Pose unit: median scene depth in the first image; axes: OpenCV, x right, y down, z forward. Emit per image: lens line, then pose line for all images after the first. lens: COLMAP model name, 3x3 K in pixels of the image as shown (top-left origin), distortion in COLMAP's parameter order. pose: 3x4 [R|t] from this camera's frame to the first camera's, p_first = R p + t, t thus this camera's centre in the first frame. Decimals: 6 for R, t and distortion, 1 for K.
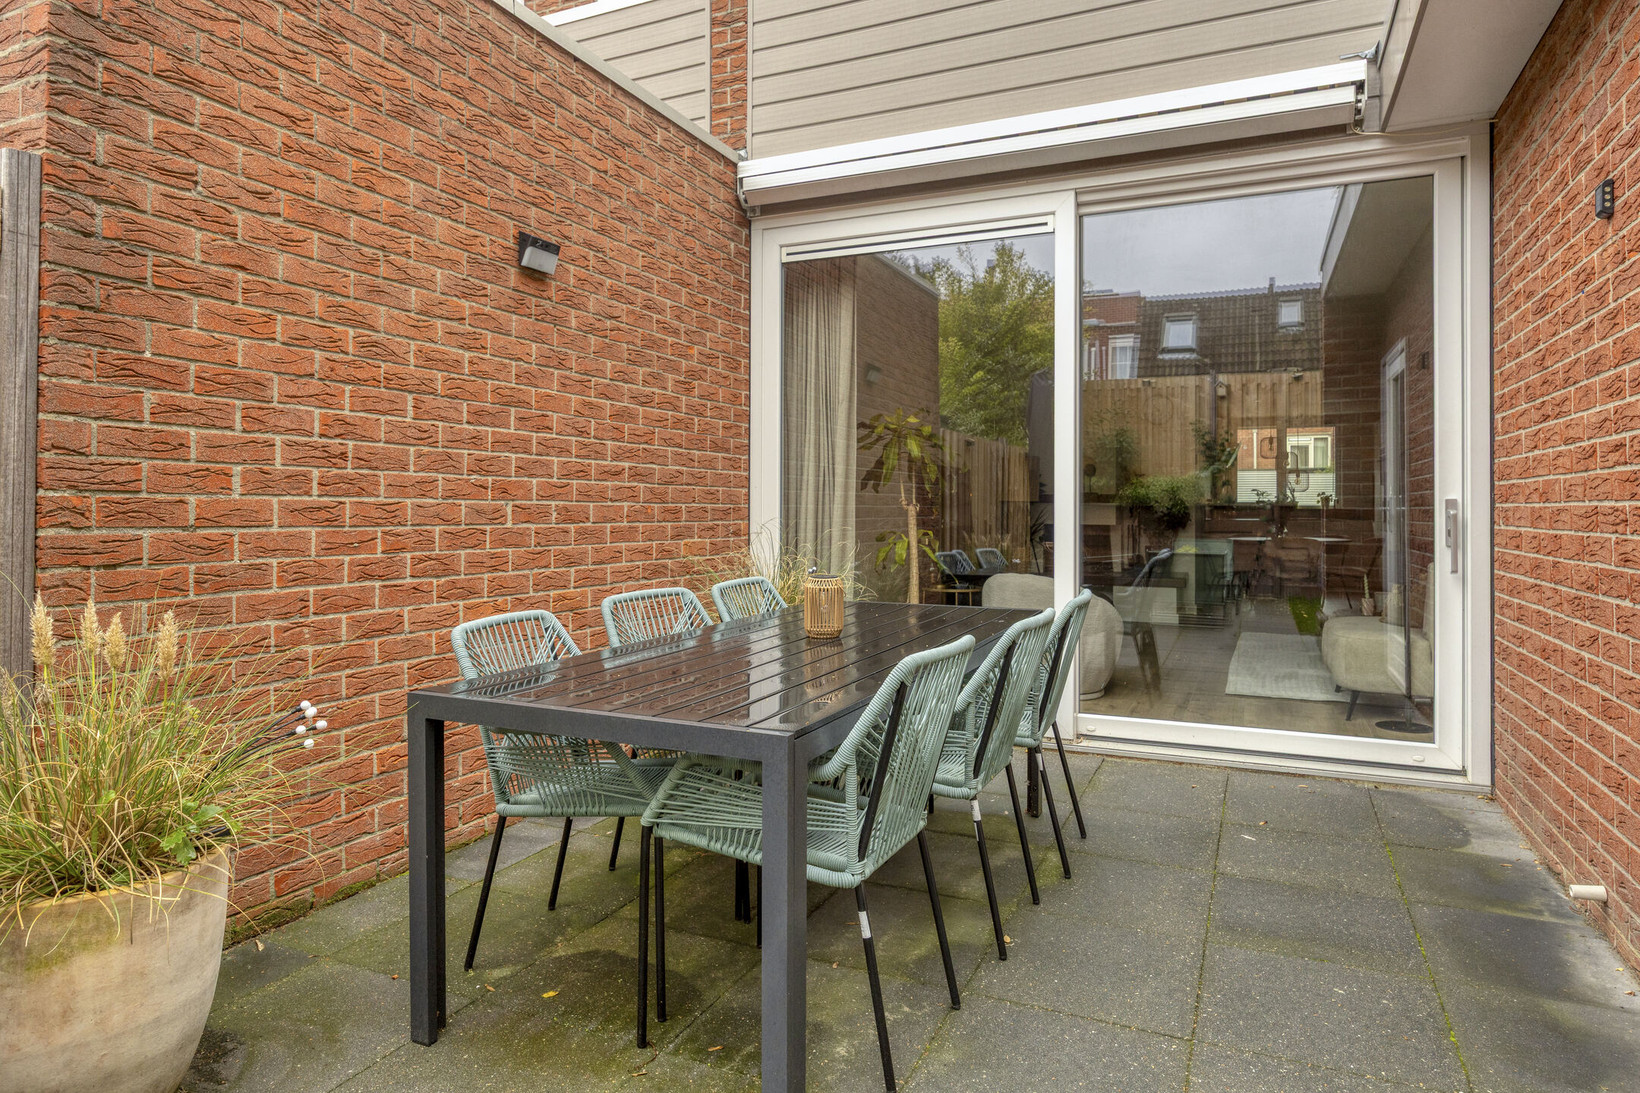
lens RADIAL K [[962.9, 0, 812.8], [0, 962.9, 505.1], [0, 0, 1]] dist [-0.013073, 0.000947]
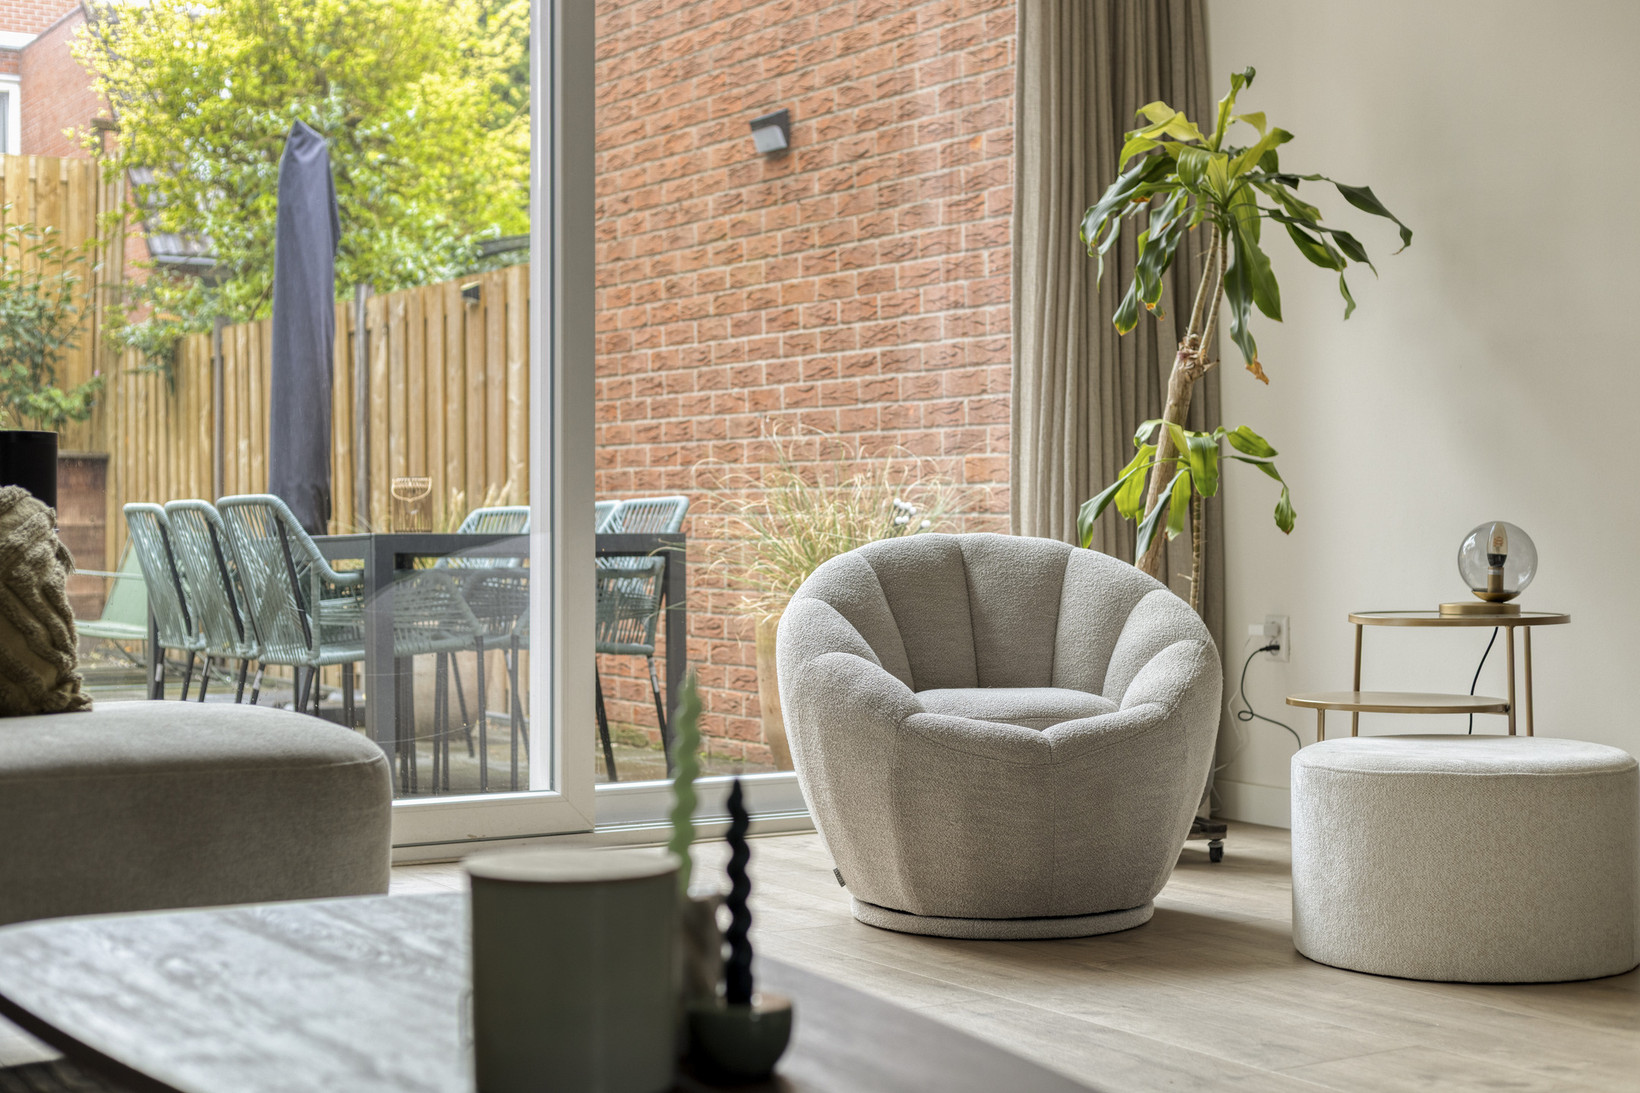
lens RADIAL K [[2326.0, 0, 824.8], [0, 2326.0, 538.8], [0, 0, 1]] dist [-0.018161, 0.000000]
pose [[-0.539685, 0.002024, -0.841864, 1.634891], [0.001954, 0.999997, 0.001151, 0.122554], [0.841865, -0.001024, -0.539688, 2.404607]]
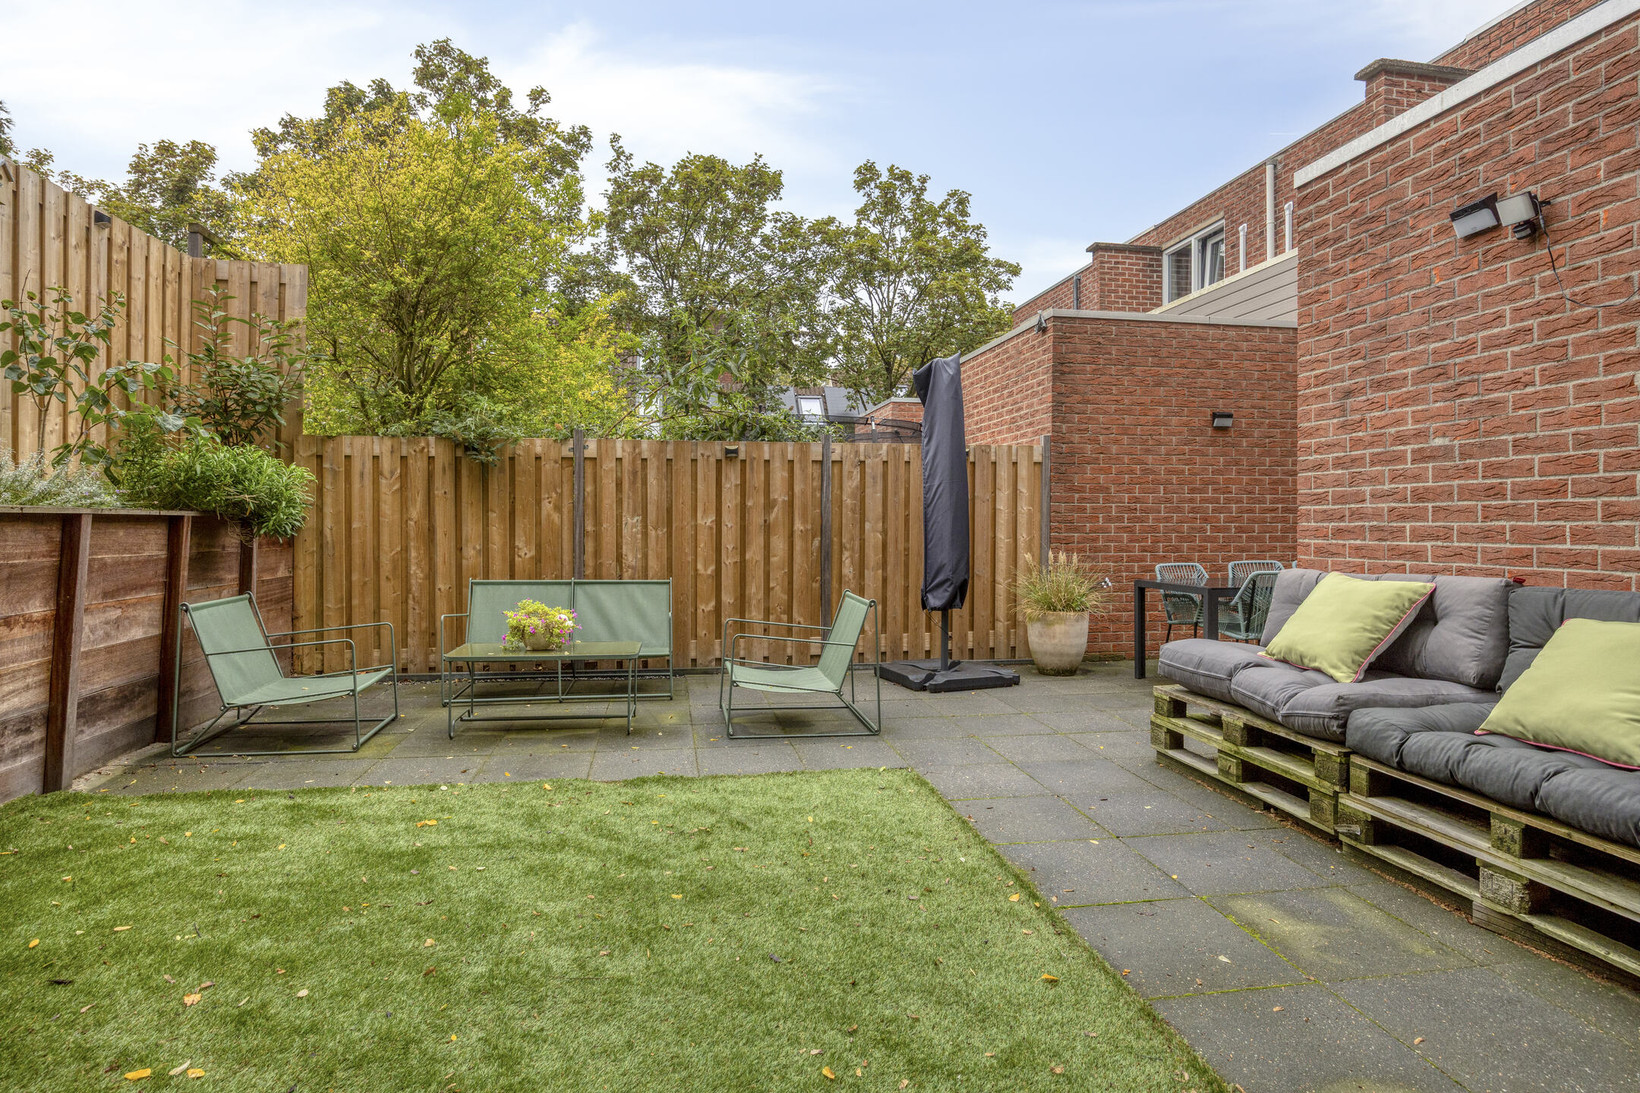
lens RADIAL K [[869.6, 0, 815.0], [0, 869.6, 535.6], [0, 0, 1]] dist [-0.004576, -0.001881]
pose [[0.571818, 0.007288, -0.820348, 0.982851], [0.007160, 0.999878, 0.013874, -0.012922], [0.820349, -0.013807, 0.571696, -1.152300]]
